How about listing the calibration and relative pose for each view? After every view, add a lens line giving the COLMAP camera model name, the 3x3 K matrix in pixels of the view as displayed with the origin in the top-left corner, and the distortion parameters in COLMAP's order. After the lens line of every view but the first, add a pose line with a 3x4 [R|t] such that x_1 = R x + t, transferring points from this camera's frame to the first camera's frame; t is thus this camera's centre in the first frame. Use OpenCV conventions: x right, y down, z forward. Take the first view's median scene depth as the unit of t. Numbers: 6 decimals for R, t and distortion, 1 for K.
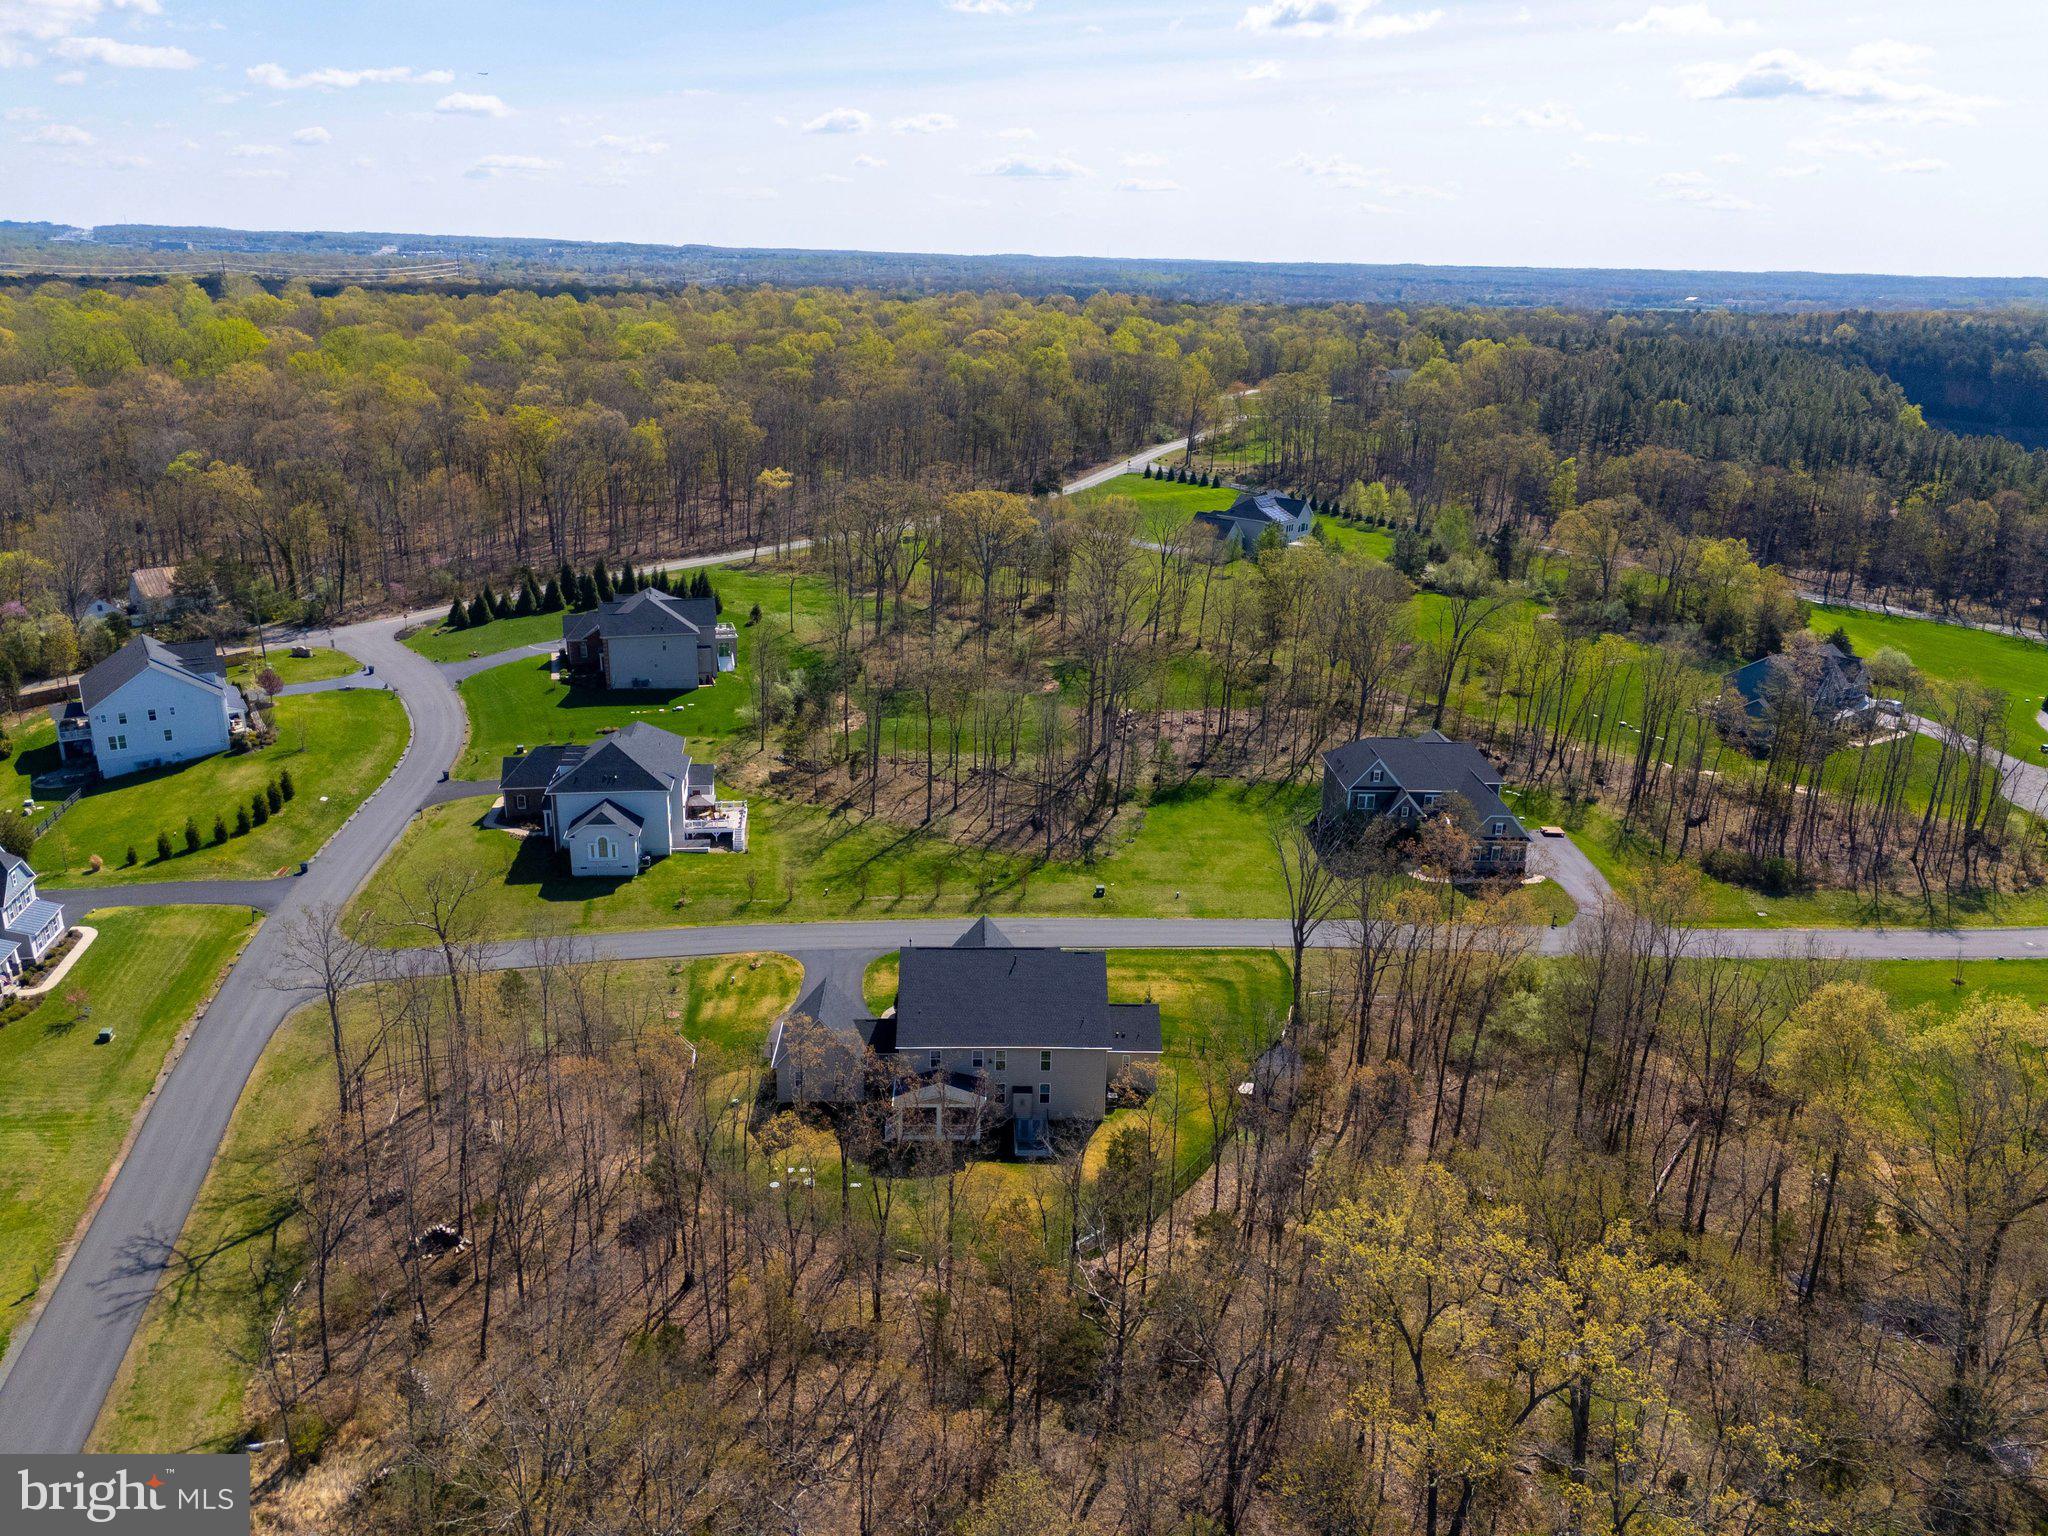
lens RADIAL K [[1497.6, 0, 1024.5], [0, 1497.6, 779.5], [0, 0, 1]] dist [0.079209, -0.074719]
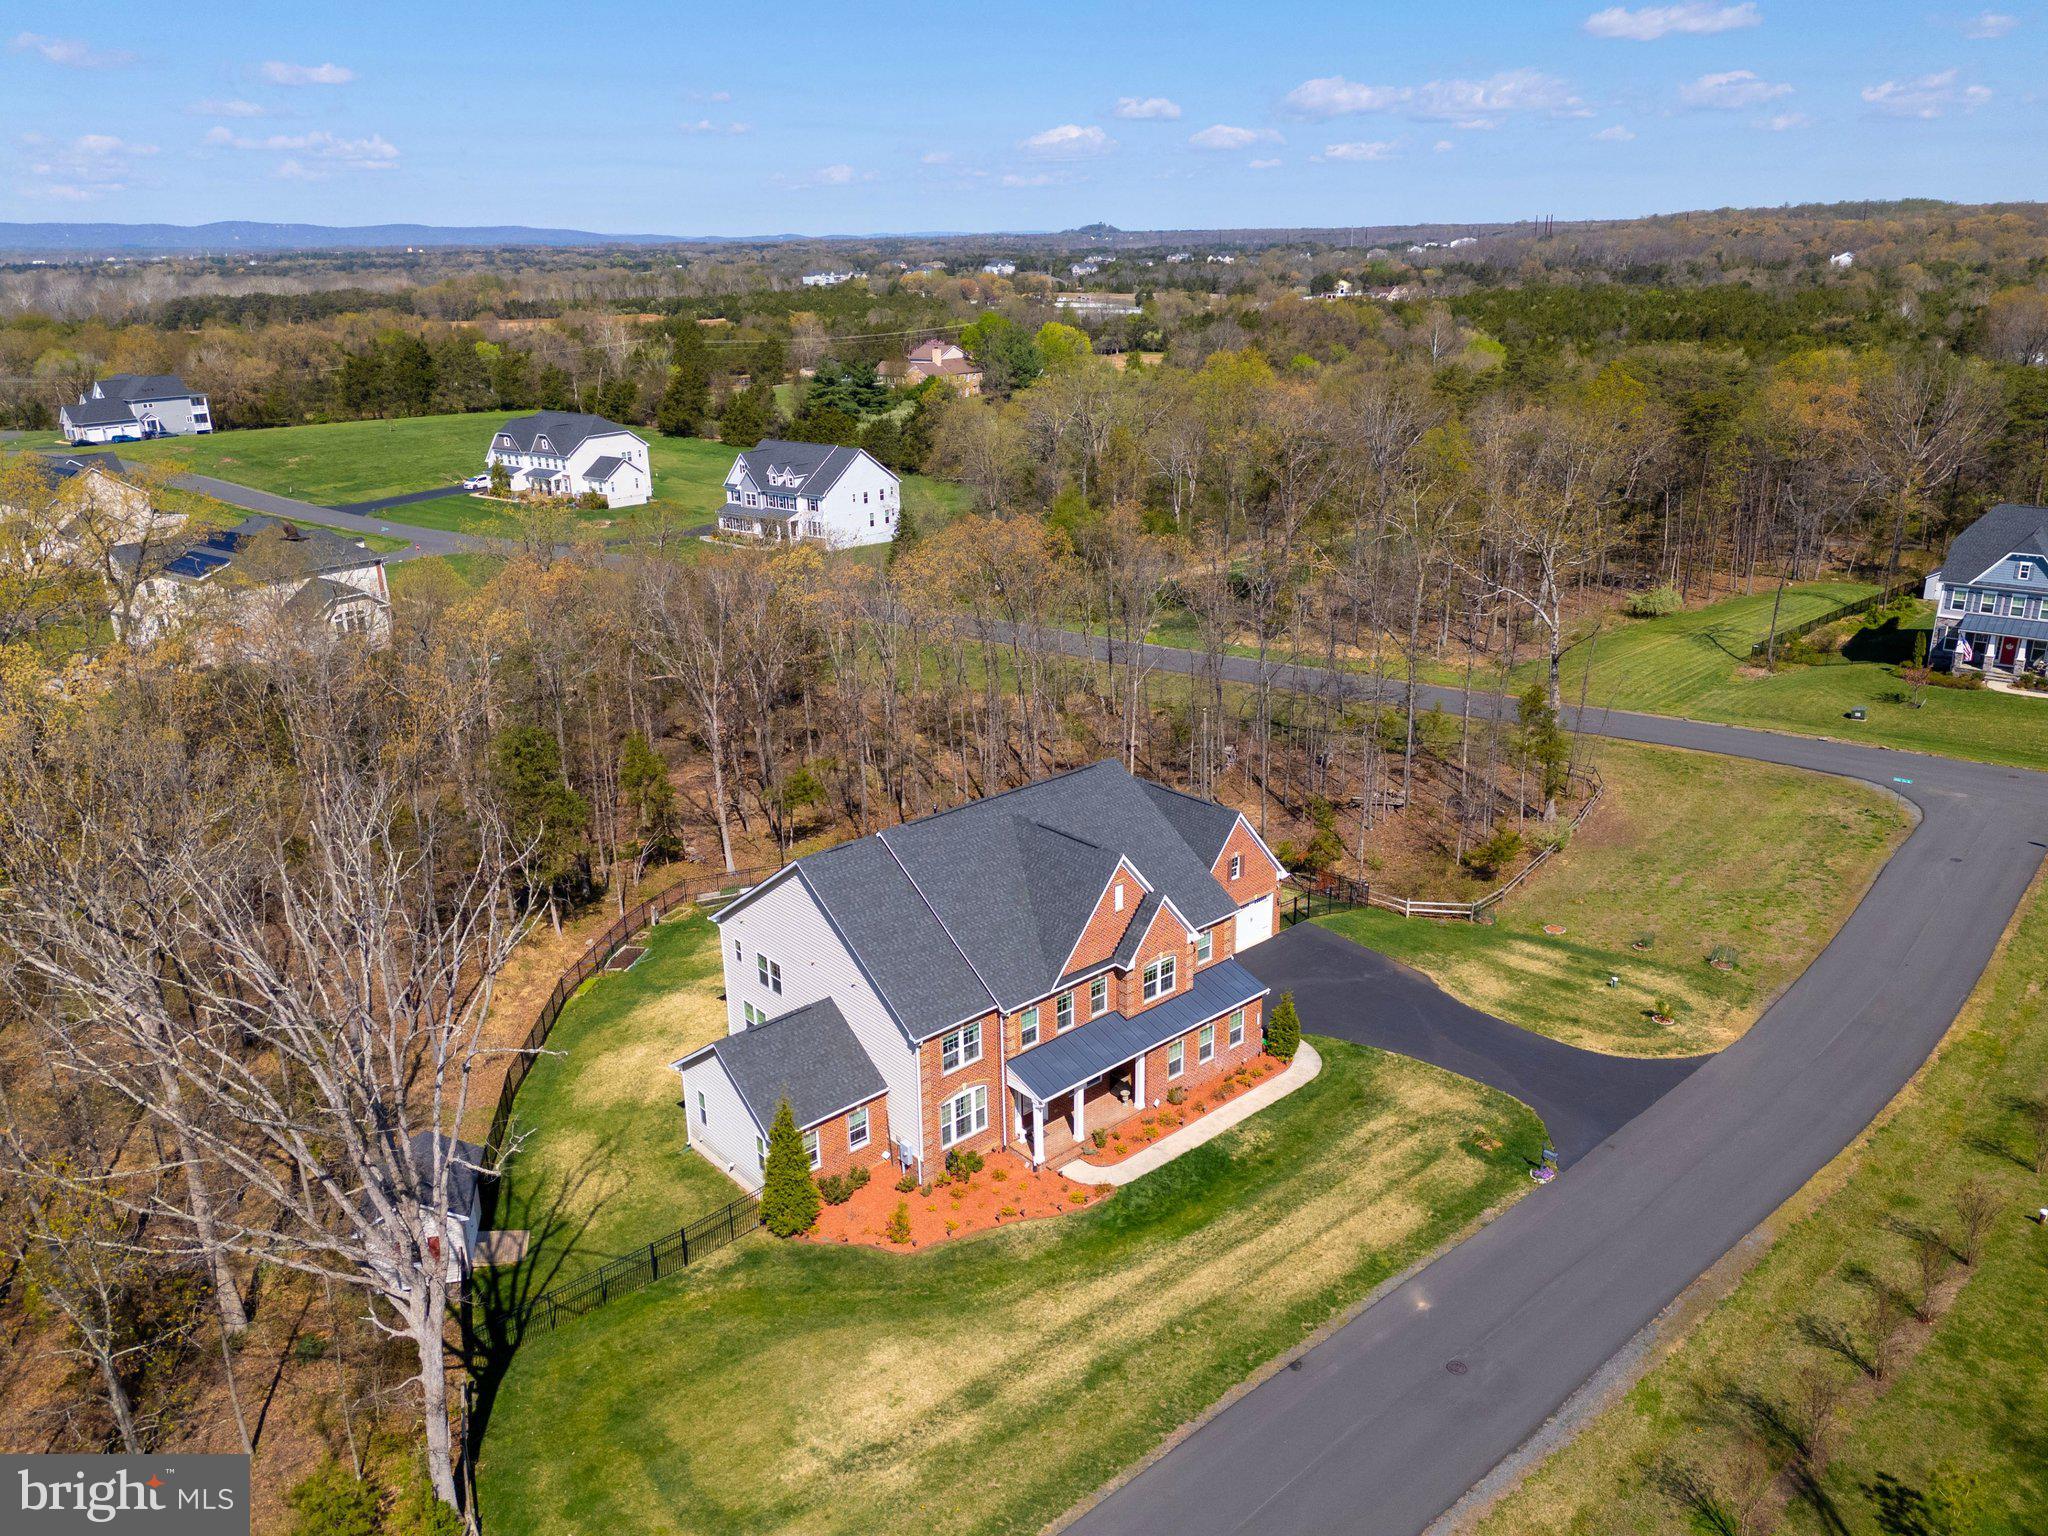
lens RADIAL K [[1497.6, 0, 1024.5], [0, 1497.6, 769.4], [0, 0, 1]] dist [0.079209, -0.074719]
pose [[-0.773395, 0.203225, -0.600466, 0.204578], [-0.203804, 0.817222, 0.539084, -0.129955], [0.600270, 0.539303, -0.590618, 0.977850]]
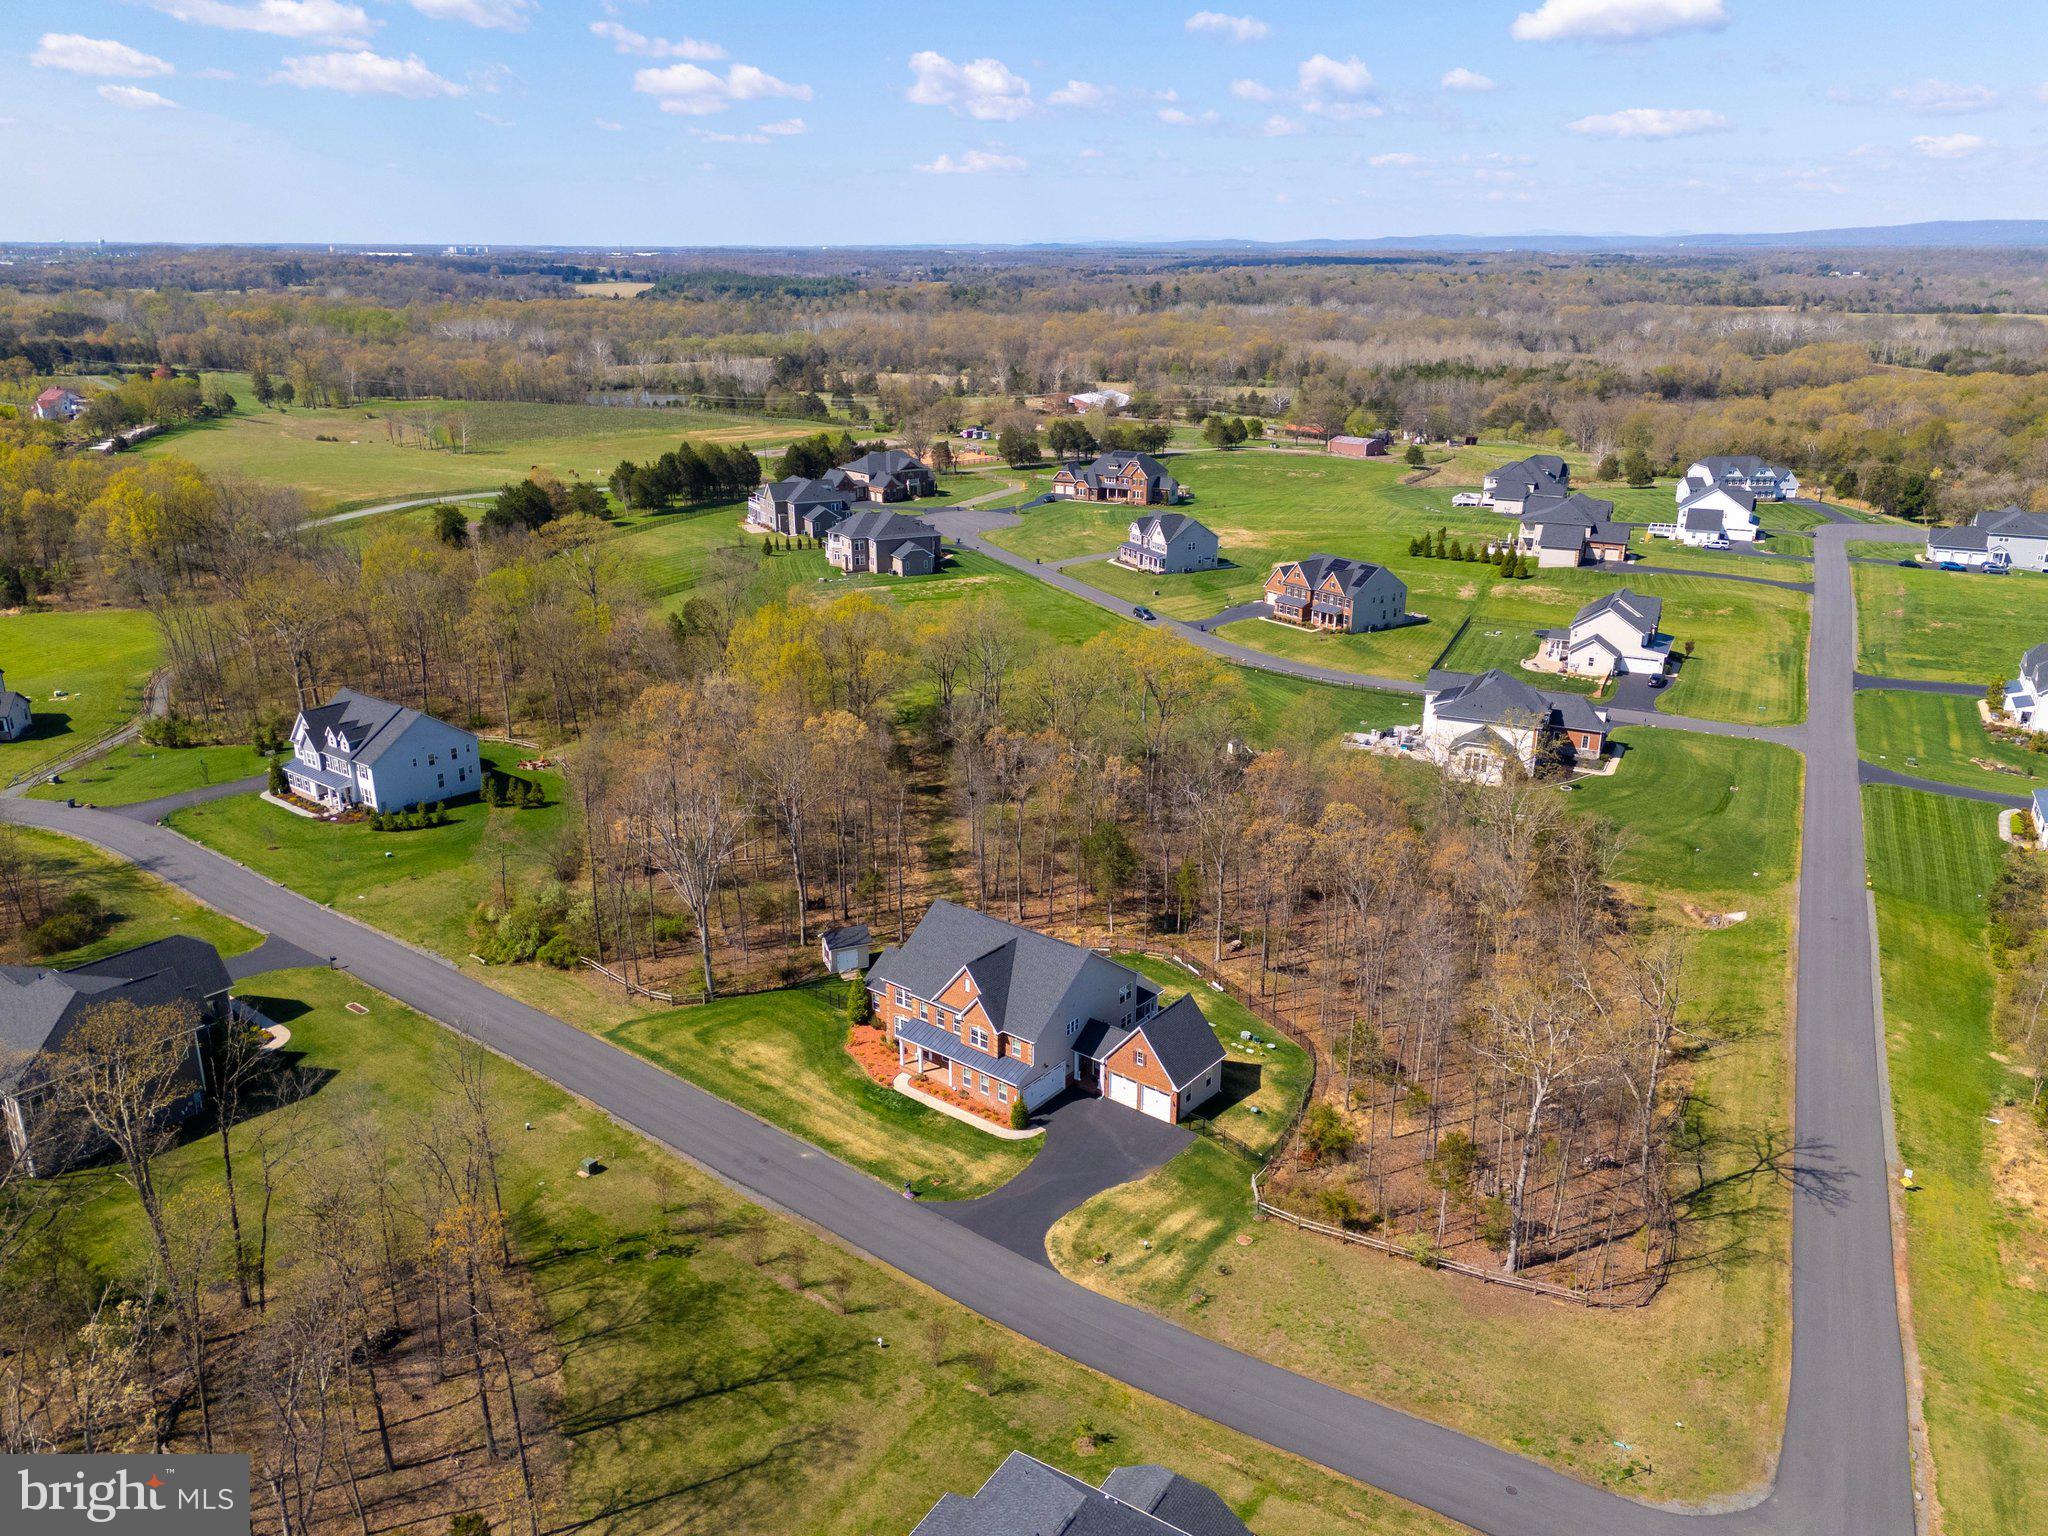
lens RADIAL K [[1497.6, 0, 1028.5], [0, 1497.6, 754.7], [0, 0, 1]] dist [0.079209, -0.074719]
pose [[-0.766817, -0.225908, 0.600798, -0.460173], [0.190218, 0.813989, 0.548853, -0.406149], [-0.613033, 0.535152, -0.581208, 1.144734]]
